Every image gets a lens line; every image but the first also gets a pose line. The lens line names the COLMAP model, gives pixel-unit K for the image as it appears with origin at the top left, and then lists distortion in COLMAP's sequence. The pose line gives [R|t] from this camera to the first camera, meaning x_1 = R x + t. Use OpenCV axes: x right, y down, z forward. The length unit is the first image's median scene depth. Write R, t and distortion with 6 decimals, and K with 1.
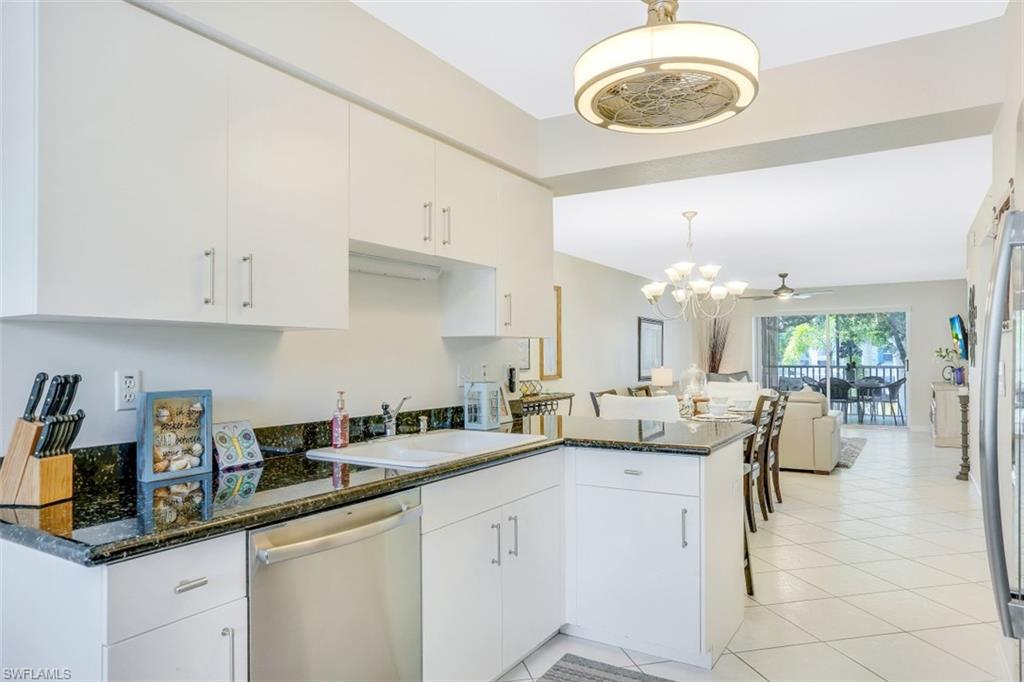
lens RADIAL K [[649.3, 0, 513.3], [0, 649.3, 335.2], [0, 0, 1]] dist [-0.033139, 0.004134]
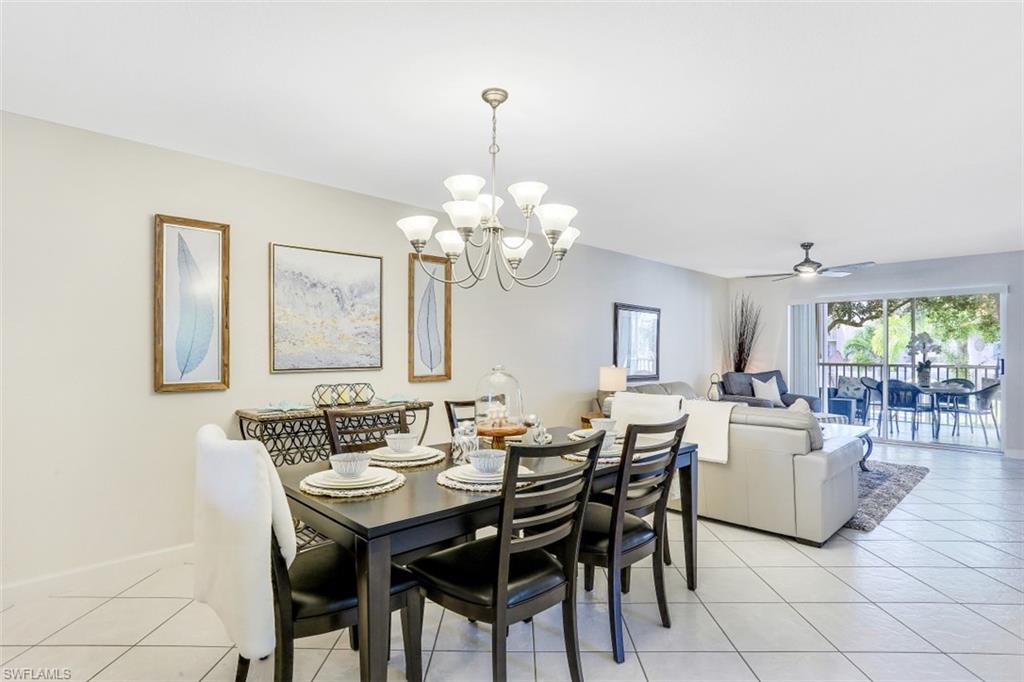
lens RADIAL K [[546.8, 0, 511.8], [0, 546.8, 343.6], [0, 0, 1]] dist [-0.025206, 0.009551]
pose [[0.976815, 0.003627, -0.214056, 0.660249], [0.000441, 0.999820, 0.018956, 0.029913], [0.214086, -0.018611, 0.976637, 0.923889]]
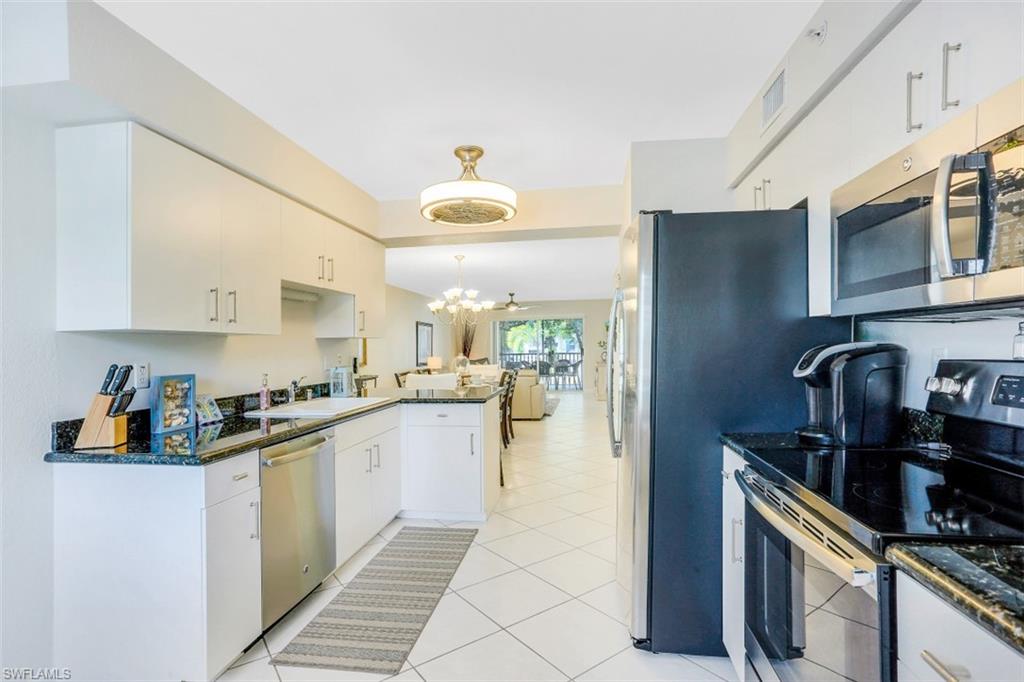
lens RADIAL K [[498.7, 0, 511.9], [0, 498.7, 338.6], [0, 0, 1]] dist [-0.046125, 0.009306]
pose [[0.918141, -0.005954, 0.396210, -0.144117], [0.001035, 0.999920, 0.012628, -0.010069], [-0.396253, -0.011184, 0.918073, -0.251155]]
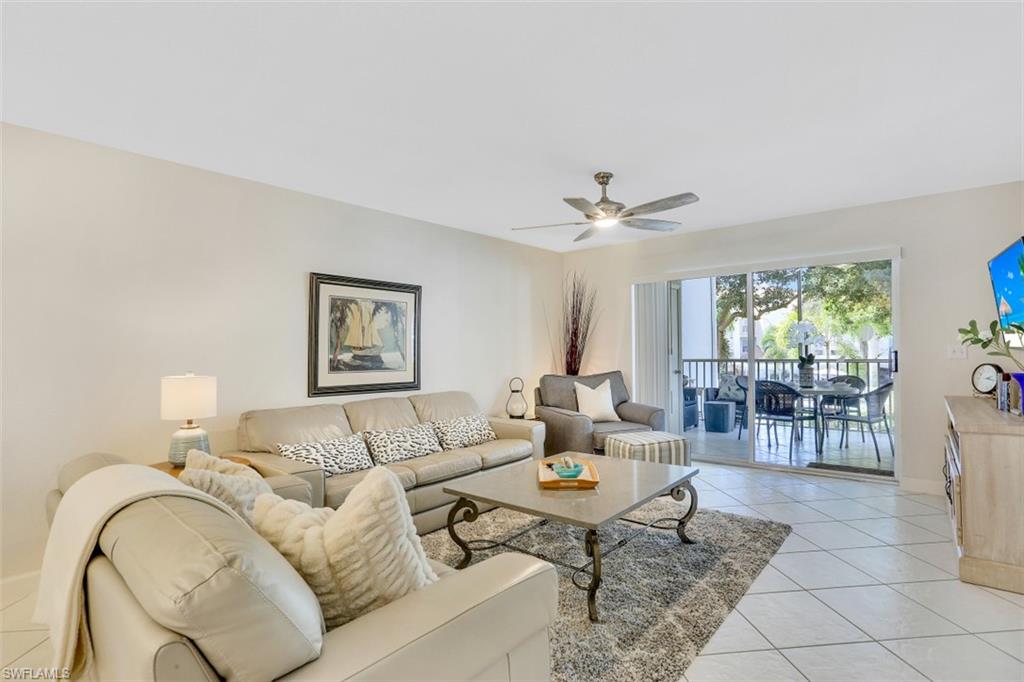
lens RADIAL K [[498.7, 0, 515.4], [0, 498.7, 335.3], [0, 0, 1]] dist [-0.046125, 0.009306]
pose [[0.989938, -0.014334, -0.140773, 1.223735], [0.014838, 0.999887, 0.002534, 0.067931], [0.140721, -0.004597, 0.990039, 1.895829]]
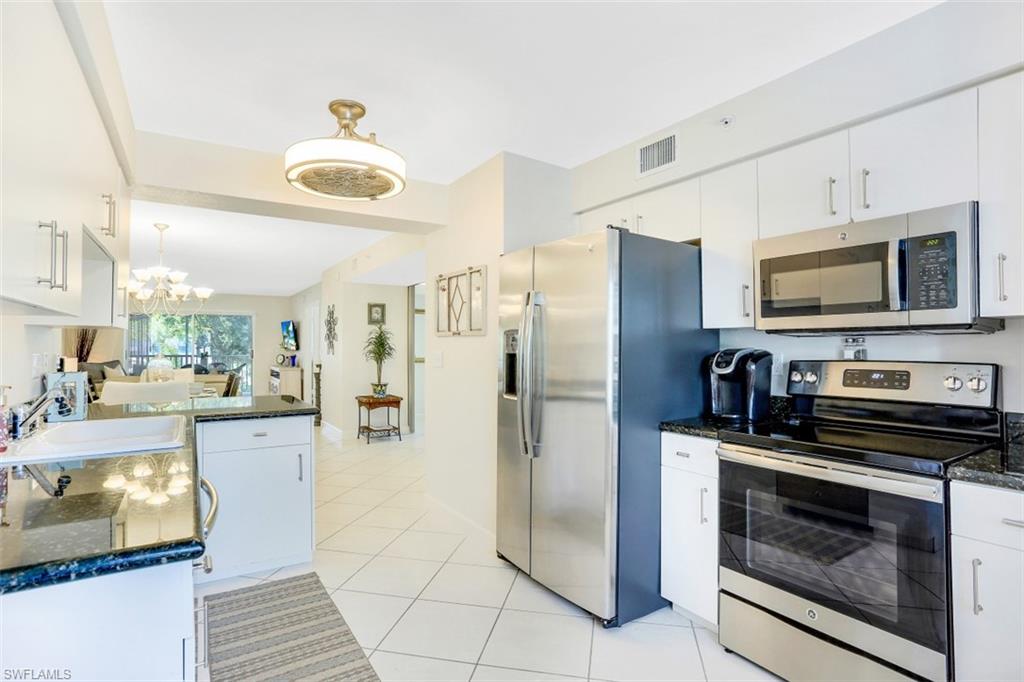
lens RADIAL K [[498.7, 0, 512.4], [0, 498.7, 336.0], [0, 0, 1]] dist [-0.046125, 0.009306]
pose [[0.426821, 0.024259, 0.904011, -0.418740], [-0.032169, 0.999415, -0.011631, 0.002717], [-0.903764, -0.024117, 0.427352, 0.082852]]
